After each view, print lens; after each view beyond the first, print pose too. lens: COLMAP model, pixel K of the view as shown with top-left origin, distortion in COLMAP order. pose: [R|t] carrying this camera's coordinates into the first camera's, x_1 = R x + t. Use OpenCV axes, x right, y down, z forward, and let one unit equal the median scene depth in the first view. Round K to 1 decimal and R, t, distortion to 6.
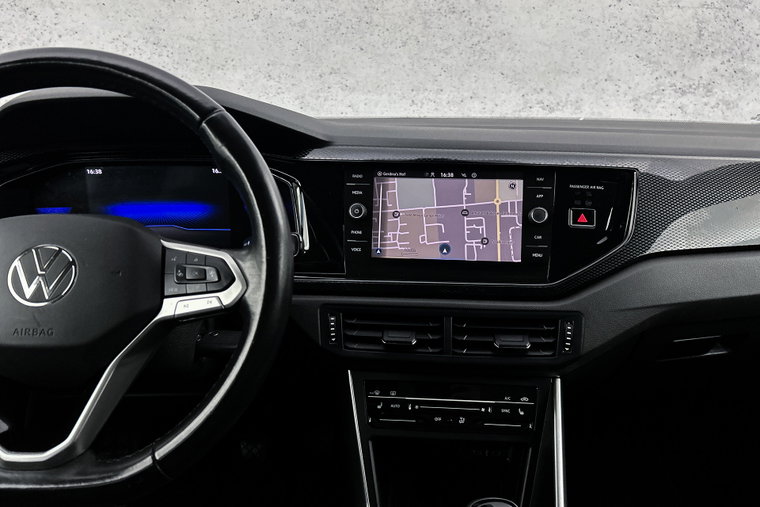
lens RADIAL K [[581.2, 0, 381.2], [0, 581.2, 252.0], [0, 0, 1]] dist [0.049408, -0.059412]
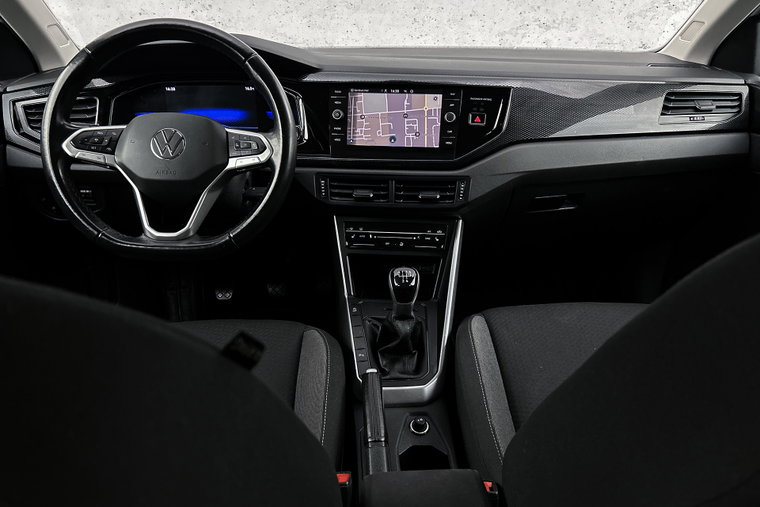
lens RADIAL K [[581.2, 0, 383.3], [0, 581.2, 266.0], [0, 0, 1]] dist [0.049408, -0.059412]
pose [[0.999802, 0.004837, -0.019317, 0.116551], [-0.001764, 0.987748, 0.156050, 0.089502], [0.019835, -0.155985, 0.987560, -0.641901]]
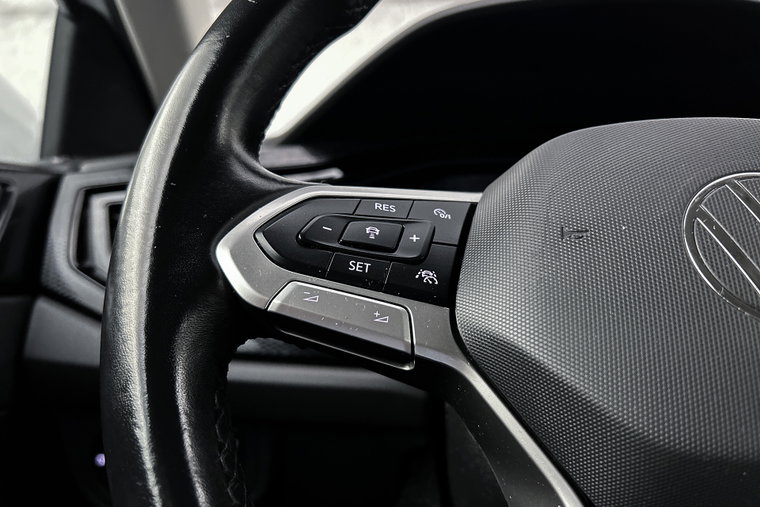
lens RADIAL K [[581.2, 0, 378.7], [0, 581.2, 255.8], [0, 0, 1]] dist [0.049408, -0.059412]
pose [[0.985795, 0.004969, -0.167881, -0.501317], [-0.043443, 0.973090, -0.226292, 0.087245], [0.162239, 0.230371, 0.959483, 0.426255]]
